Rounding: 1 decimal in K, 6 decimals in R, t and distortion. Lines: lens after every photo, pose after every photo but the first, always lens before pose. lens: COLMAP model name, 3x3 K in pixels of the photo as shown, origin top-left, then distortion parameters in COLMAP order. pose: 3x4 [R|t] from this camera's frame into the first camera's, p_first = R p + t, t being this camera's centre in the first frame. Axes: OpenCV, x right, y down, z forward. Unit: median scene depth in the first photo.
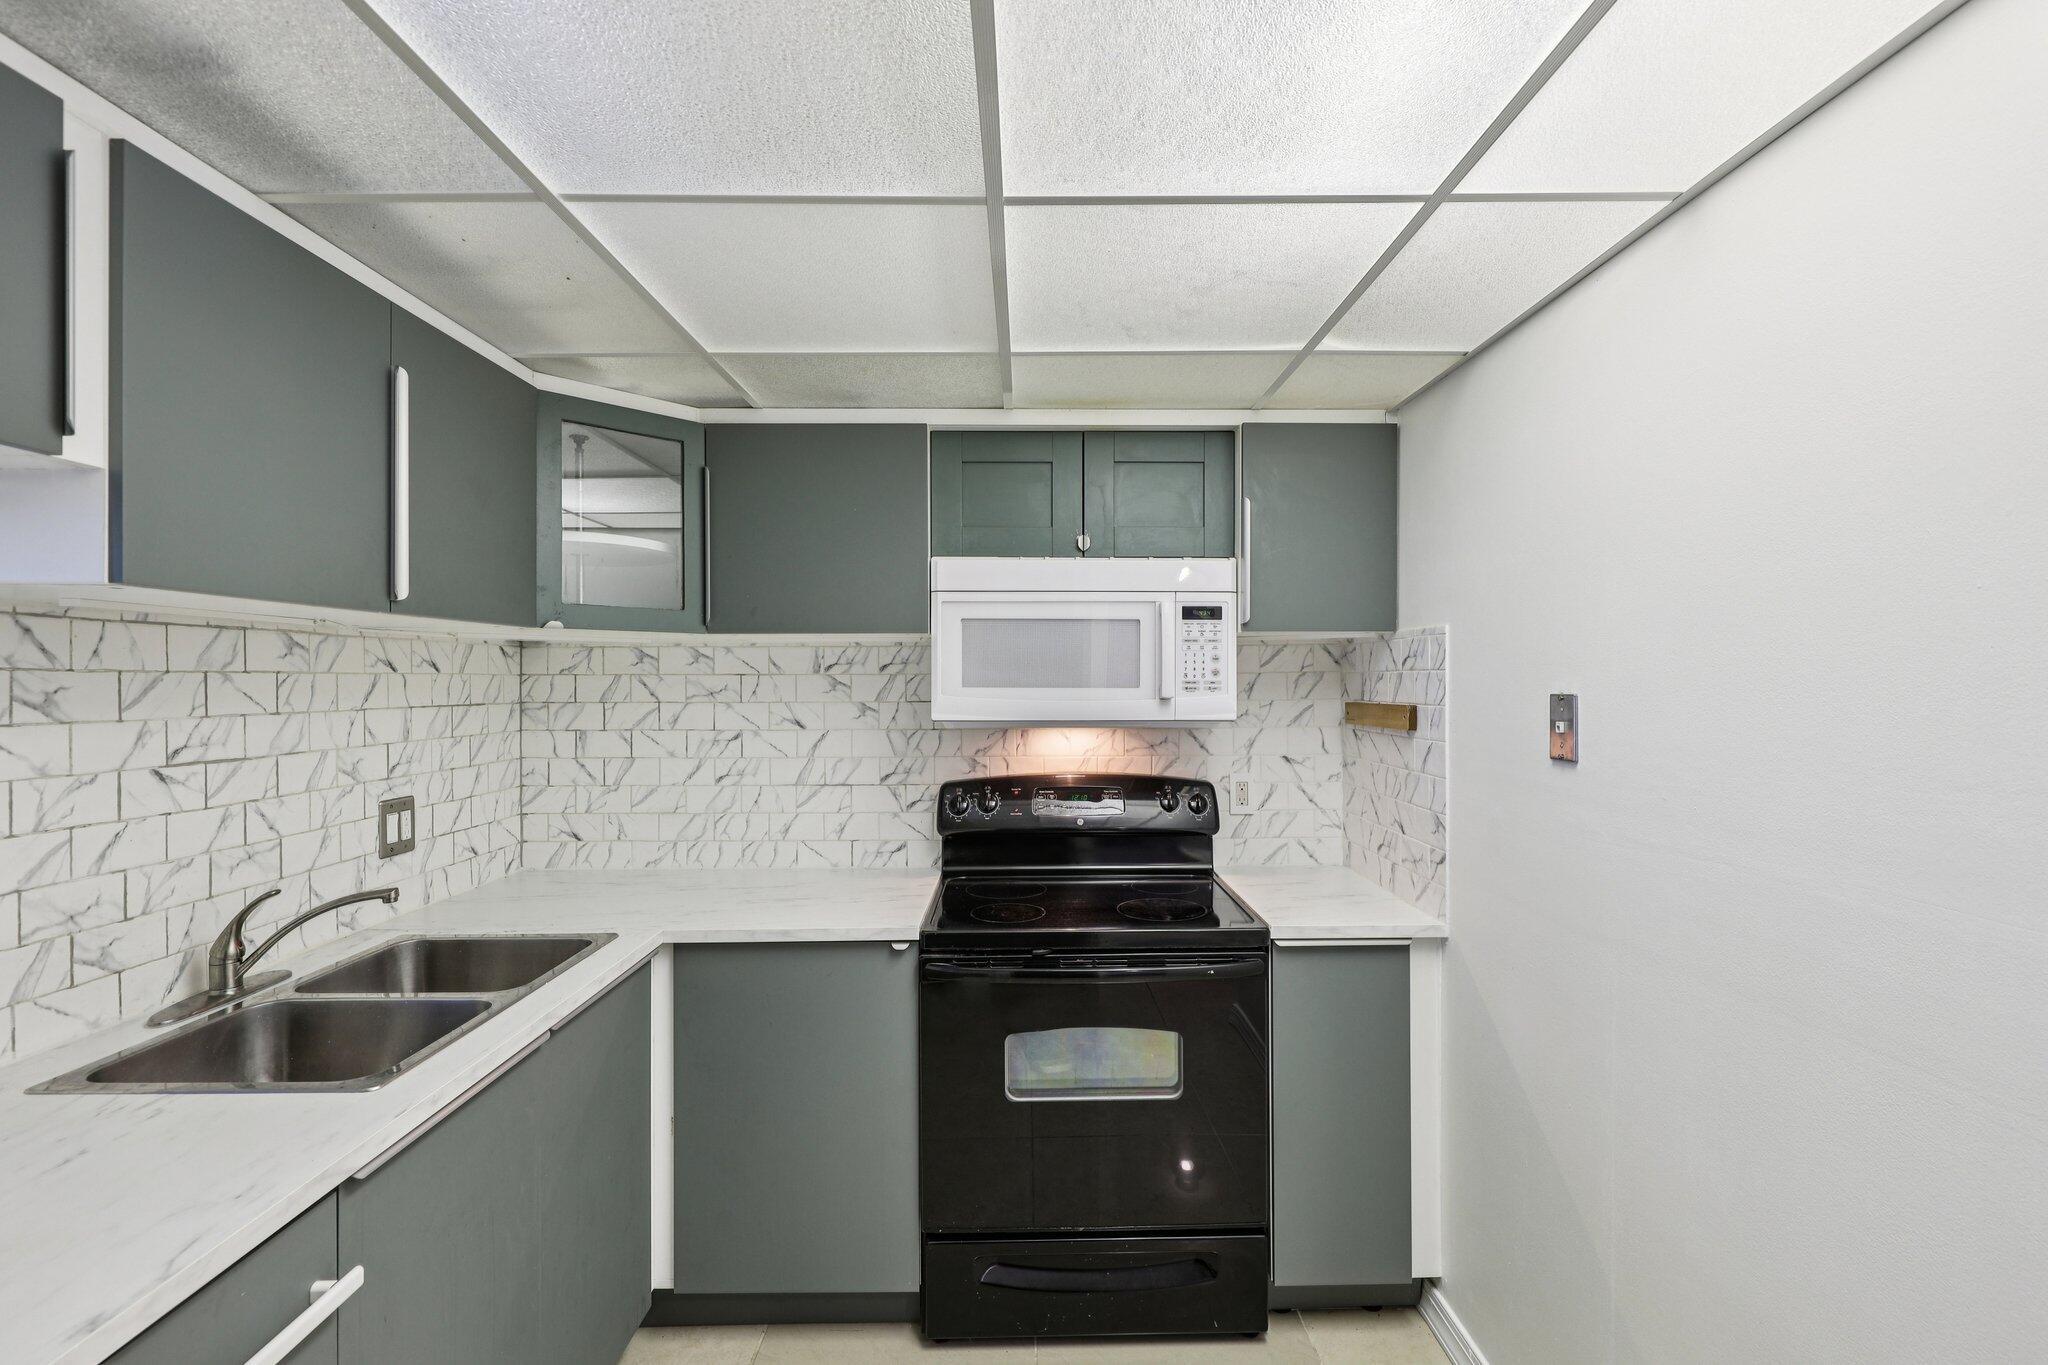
lens RADIAL K [[936.9, 0, 1031.4], [0, 936.9, 689.0], [0, 0, 1]] dist [0.000070, -0.001247]
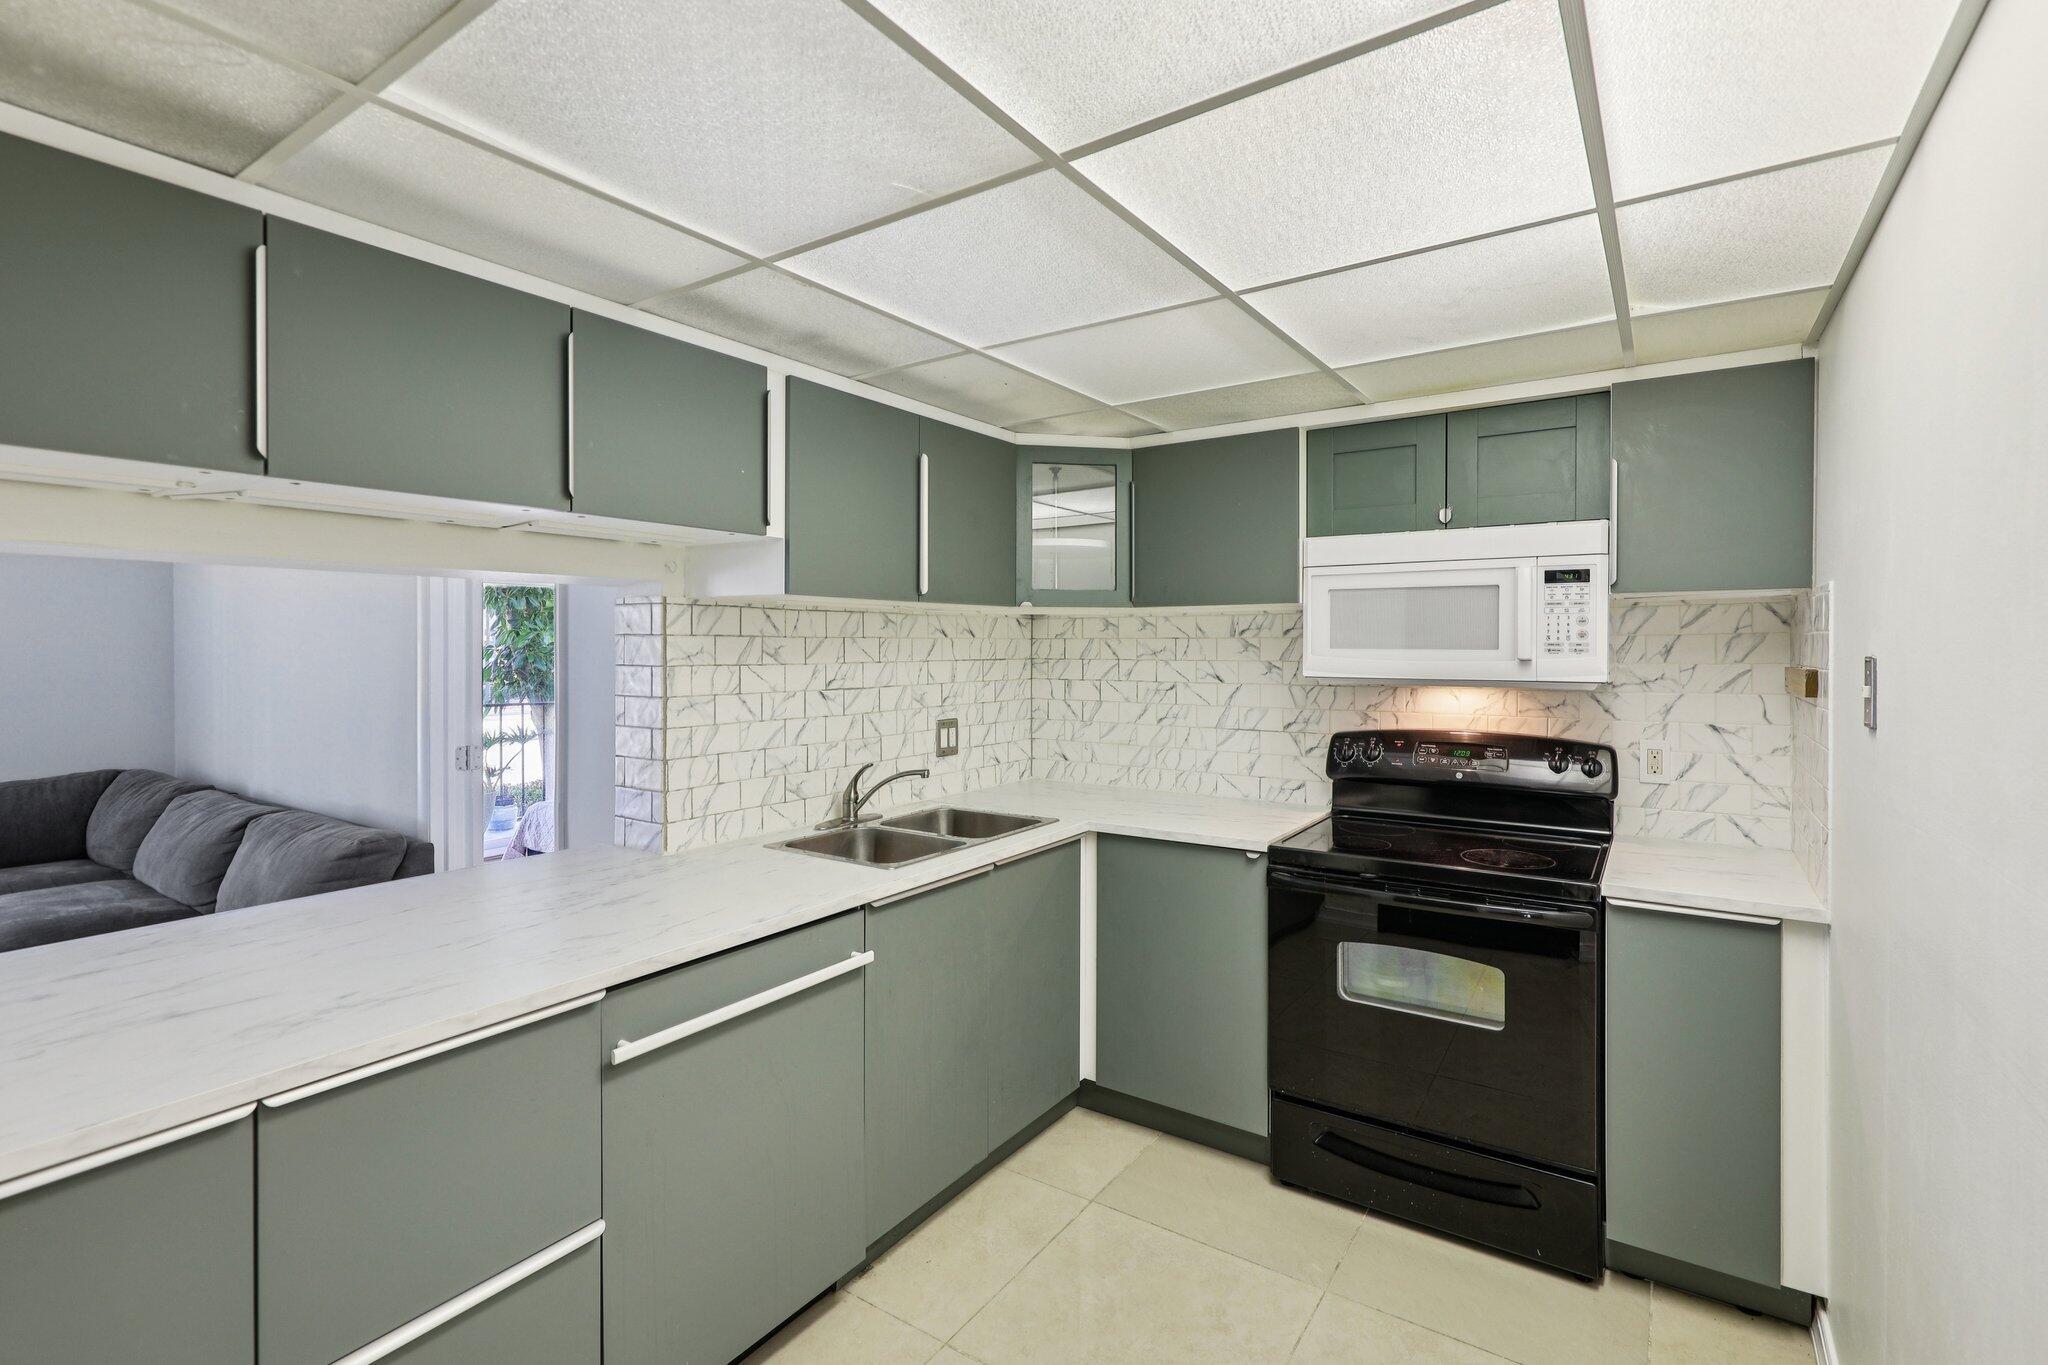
lens RADIAL K [[936.9, 0, 1022.8], [0, 936.9, 661.7], [0, 0, 1]] dist [0.000070, -0.001247]
pose [[0.817584, 0.011396, -0.575697, 0.316589], [-0.005931, 0.999918, 0.011370, 0.004042], [0.575779, -0.005881, 0.817584, -0.191754]]
